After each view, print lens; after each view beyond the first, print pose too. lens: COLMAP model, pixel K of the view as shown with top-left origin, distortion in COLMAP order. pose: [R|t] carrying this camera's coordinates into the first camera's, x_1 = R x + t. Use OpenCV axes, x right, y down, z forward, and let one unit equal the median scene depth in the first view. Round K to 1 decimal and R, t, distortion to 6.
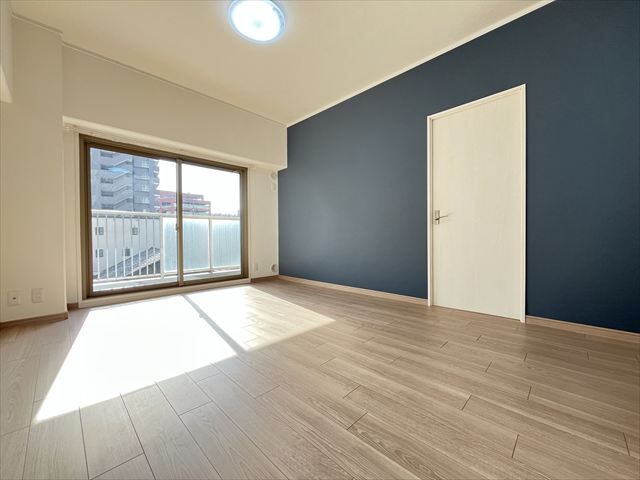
lens RADIAL K [[258.0, 0, 318.5], [0, 258.0, 238.7], [0, 0, 1]] dist [-0.001938, -0.000203]
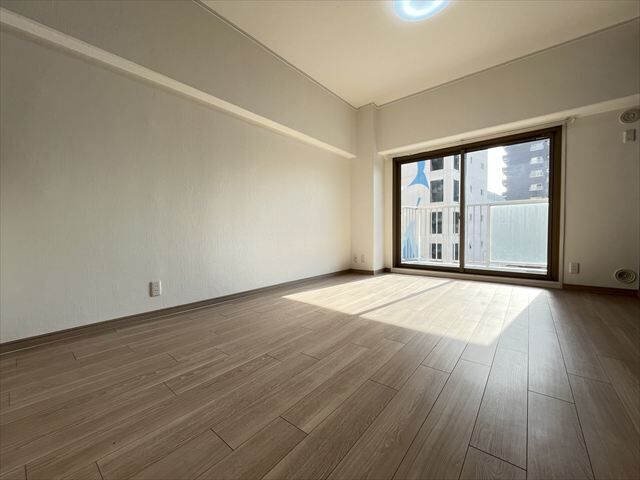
lens RADIAL K [[258.0, 0, 320.2], [0, 258.0, 242.0], [0, 0, 1]] dist [-0.001938, -0.000203]
pose [[0.094583, 0.049076, -0.994307, 0.664251], [-0.000653, 0.998787, 0.049235, 0.013938], [0.995517, -0.004008, 0.094500, 0.497534]]
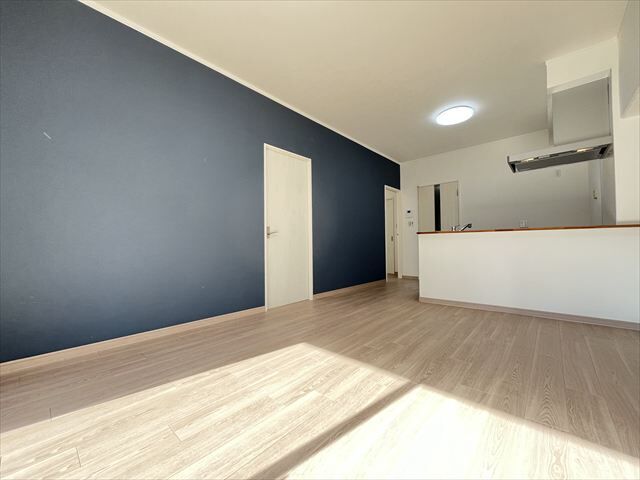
lens RADIAL K [[258.0, 0, 318.7], [0, 258.0, 240.4], [0, 0, 1]] dist [-0.001938, -0.000203]
pose [[-0.045231, 0.025041, 0.998663, -0.826594], [0.020547, 0.999498, -0.024131, -0.017093], [-0.998765, 0.019428, -0.045723, 0.958862]]
